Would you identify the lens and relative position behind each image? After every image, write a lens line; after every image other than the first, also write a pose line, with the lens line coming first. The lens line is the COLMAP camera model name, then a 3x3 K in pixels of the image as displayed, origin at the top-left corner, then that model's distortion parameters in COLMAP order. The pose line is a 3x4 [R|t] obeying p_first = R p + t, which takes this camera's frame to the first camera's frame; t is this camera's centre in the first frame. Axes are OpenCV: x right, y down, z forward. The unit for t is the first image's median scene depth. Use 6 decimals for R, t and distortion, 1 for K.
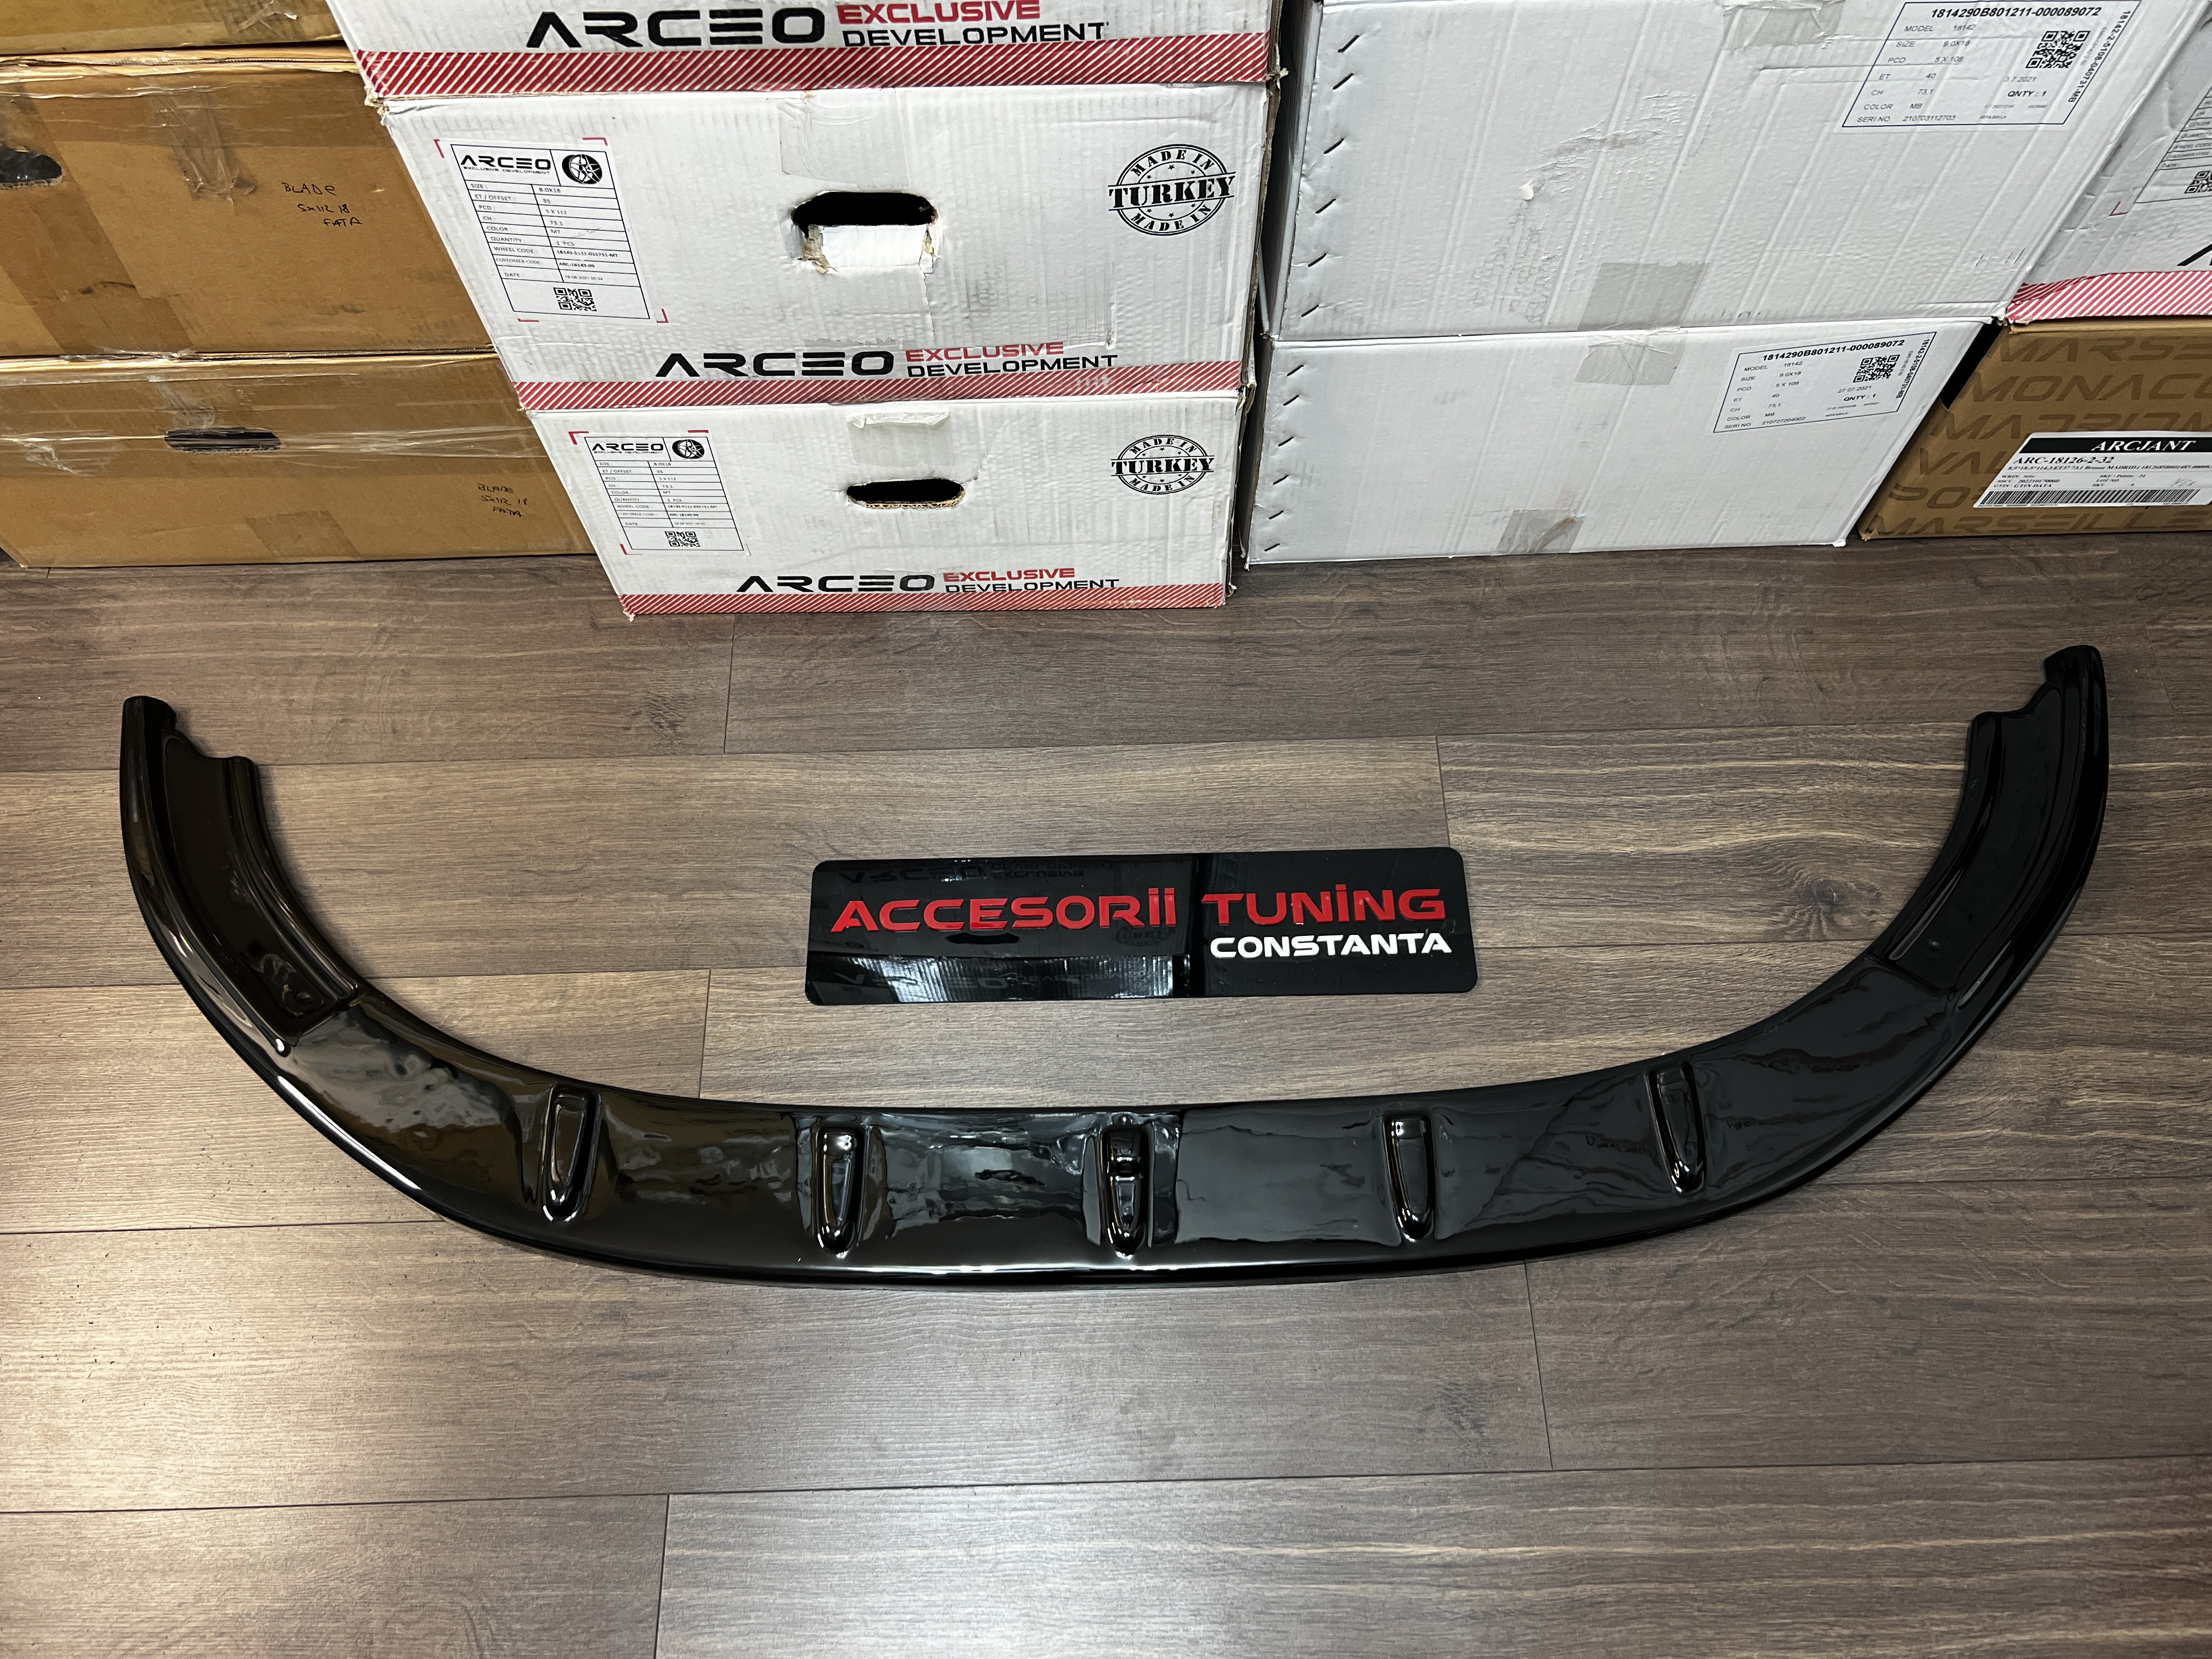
lens RADIAL K [[1642.1, 0, 1087.5], [0, 1642.1, 901.7], [0, 0, 1]] dist [0.087181, -0.175668]
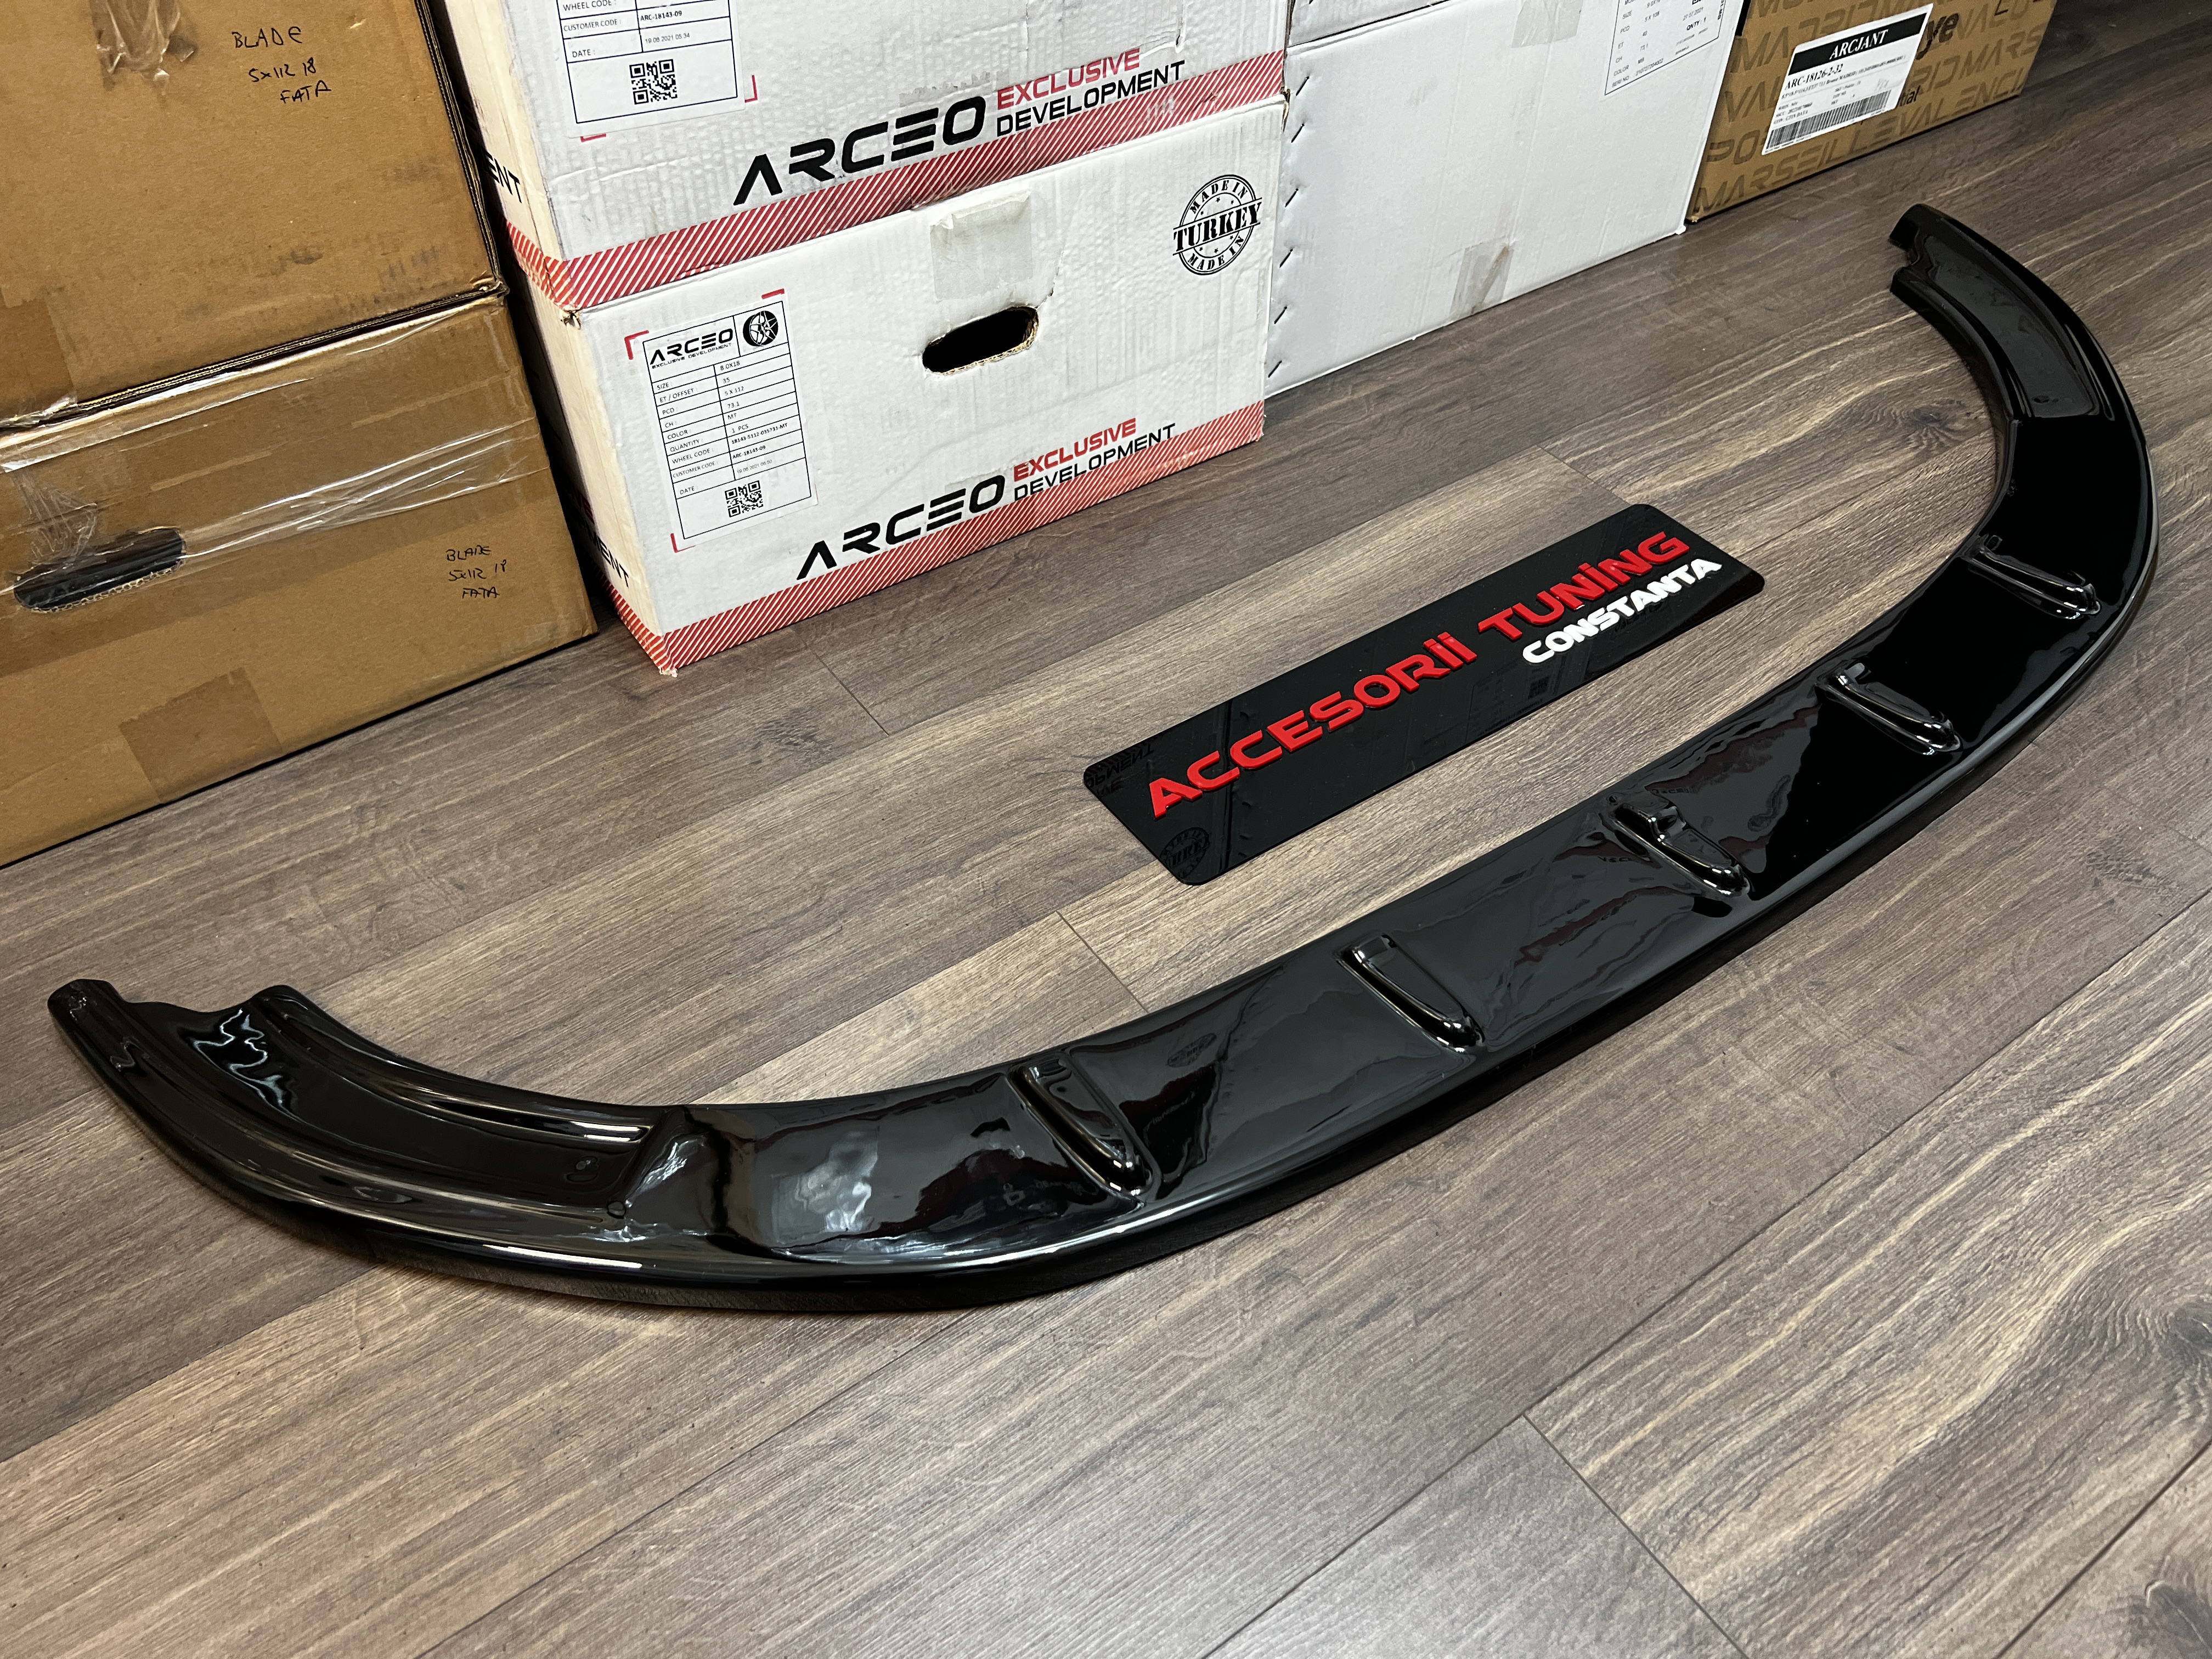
lens RADIAL K [[1678.7, 0, 1114.3], [0, 1678.7, 909.5], [0, 0, 1]] dist [0.067905, -0.108387]
pose [[0.824392, -0.403173, 0.397277, -0.514957], [0.508427, 0.835927, -0.206707, 0.213907], [-0.248756, 0.372394, 0.894116, 0.302058]]
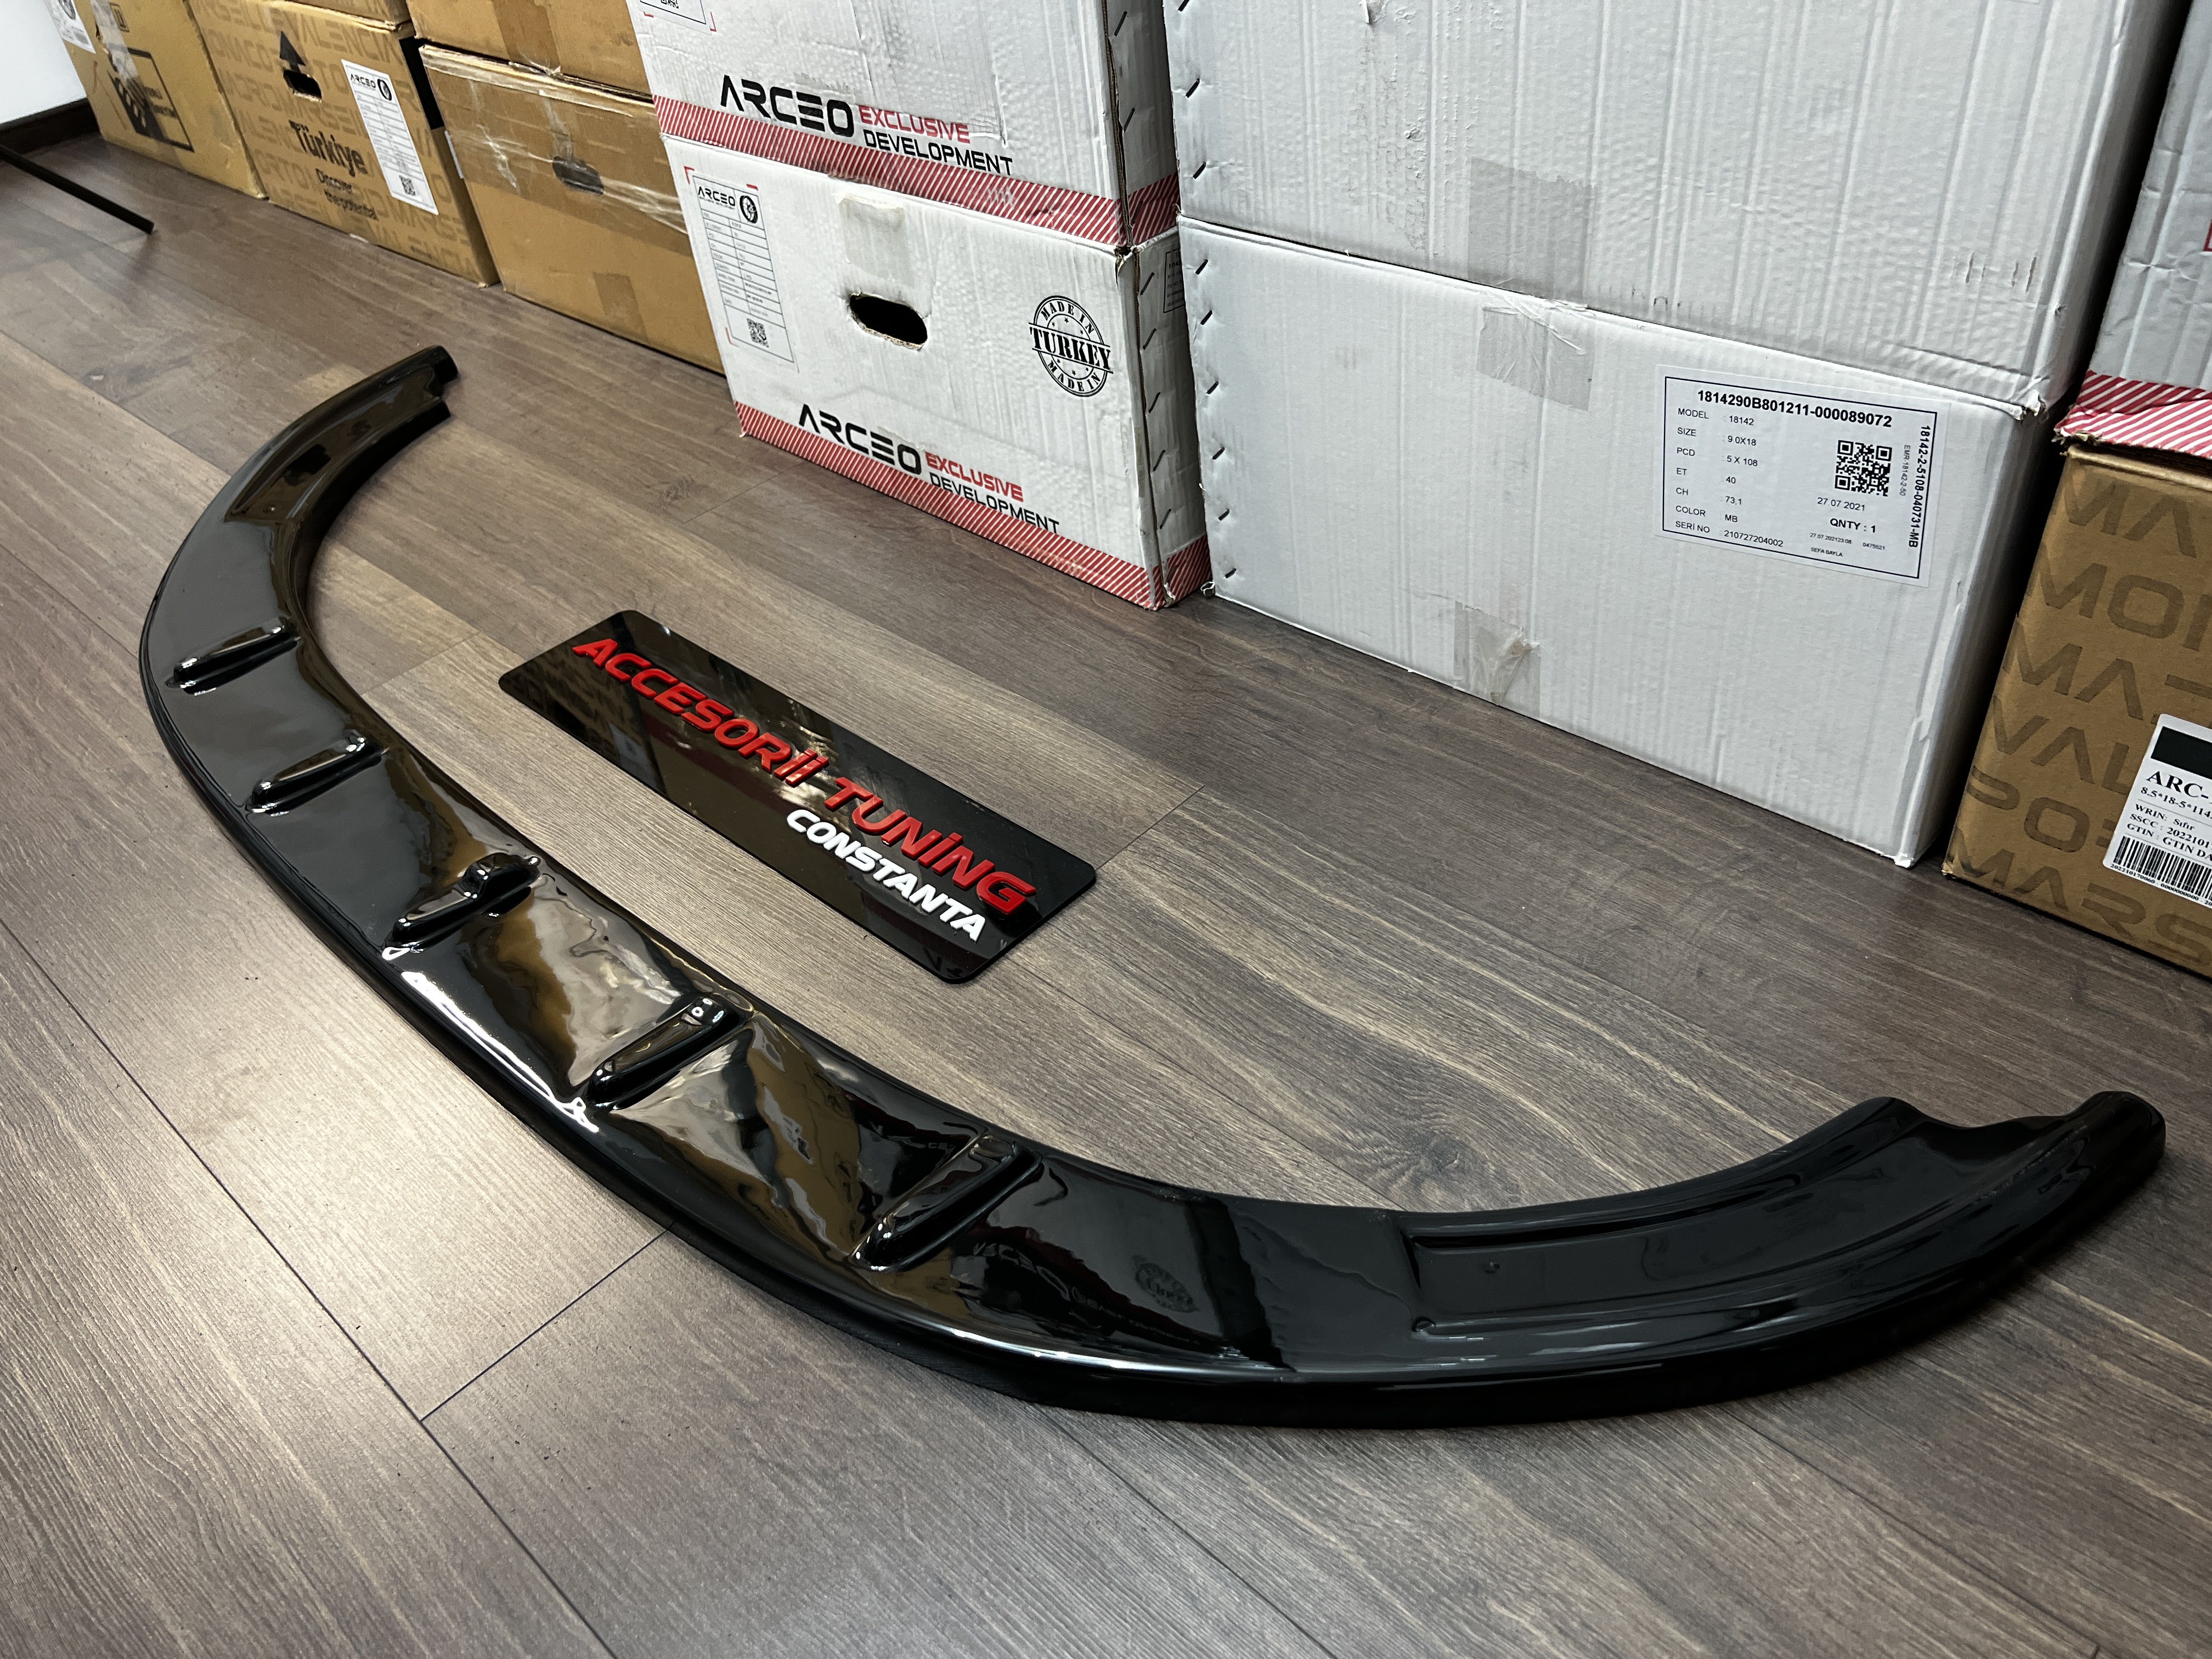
lens RADIAL K [[1642.1, 0, 1087.5], [0, 1642.1, 901.7], [0, 0, 1]] dist [0.087181, -0.175668]
pose [[0.699865, 0.431670, -0.569078, 0.673895], [-0.606690, 0.779751, -0.154647, 0.101488], [0.376983, 0.453485, 0.807611, 0.400012]]
